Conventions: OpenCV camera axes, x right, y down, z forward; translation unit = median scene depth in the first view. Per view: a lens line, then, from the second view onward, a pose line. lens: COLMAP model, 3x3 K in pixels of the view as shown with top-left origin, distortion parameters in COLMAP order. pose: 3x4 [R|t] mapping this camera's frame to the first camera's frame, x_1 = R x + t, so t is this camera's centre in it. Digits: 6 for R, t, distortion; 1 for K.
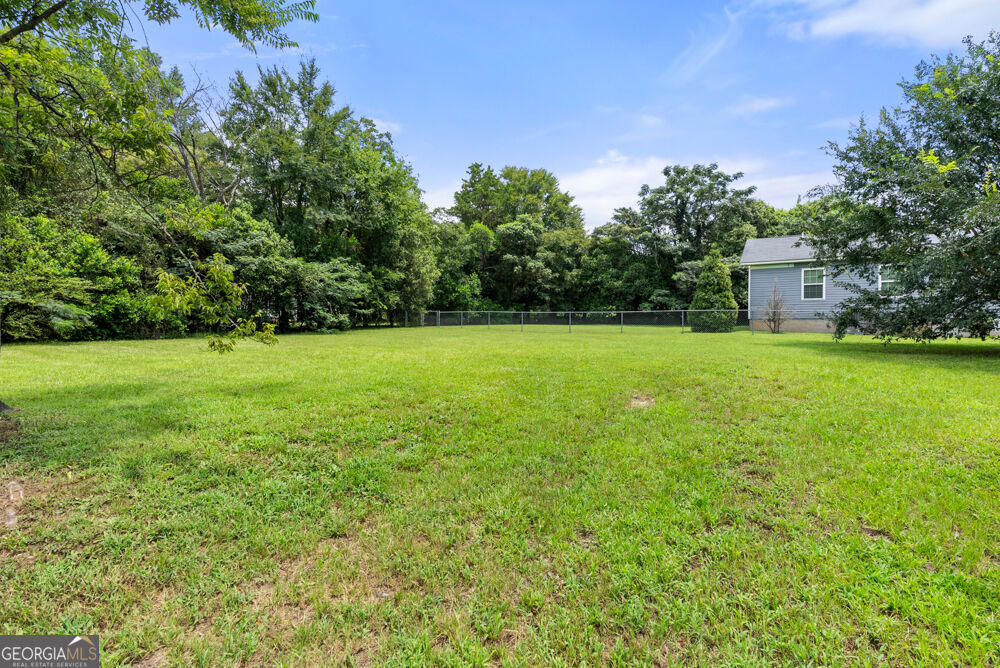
lens RADIAL K [[453.3, 0, 501.1], [0, 453.3, 331.2], [0, 0, 1]] dist [-0.008477, 0.001533]
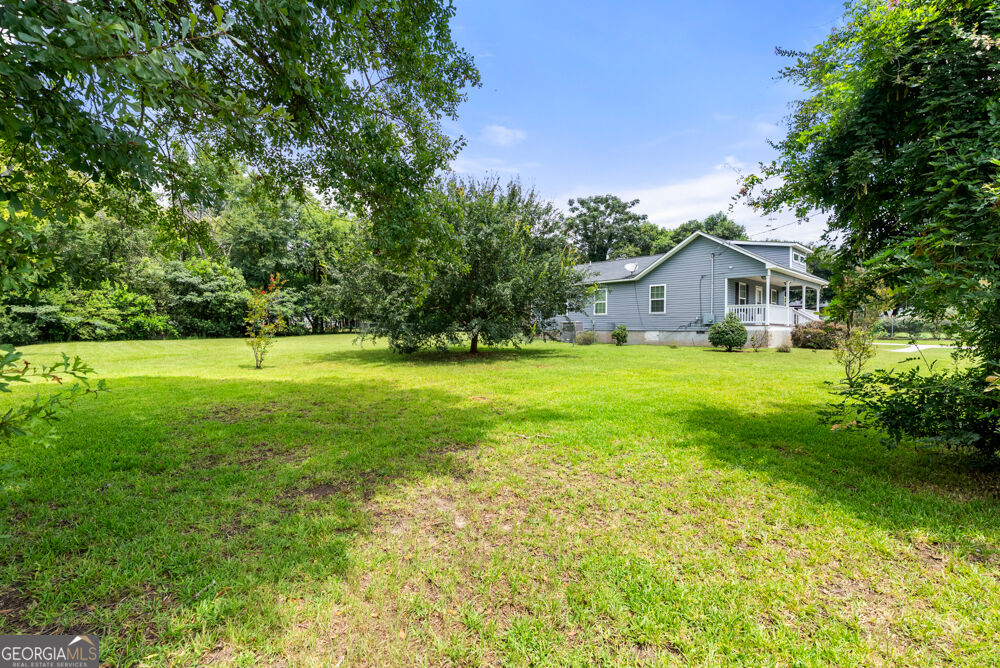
lens RADIAL K [[453.3, 0, 498.4], [0, 453.3, 335.3], [0, 0, 1]] dist [-0.008477, 0.001533]
pose [[0.963850, 0.008101, -0.266322, 1.111325], [-0.008926, 0.999958, -0.001888, -0.010847], [0.266295, 0.004197, 0.963882, -0.422676]]
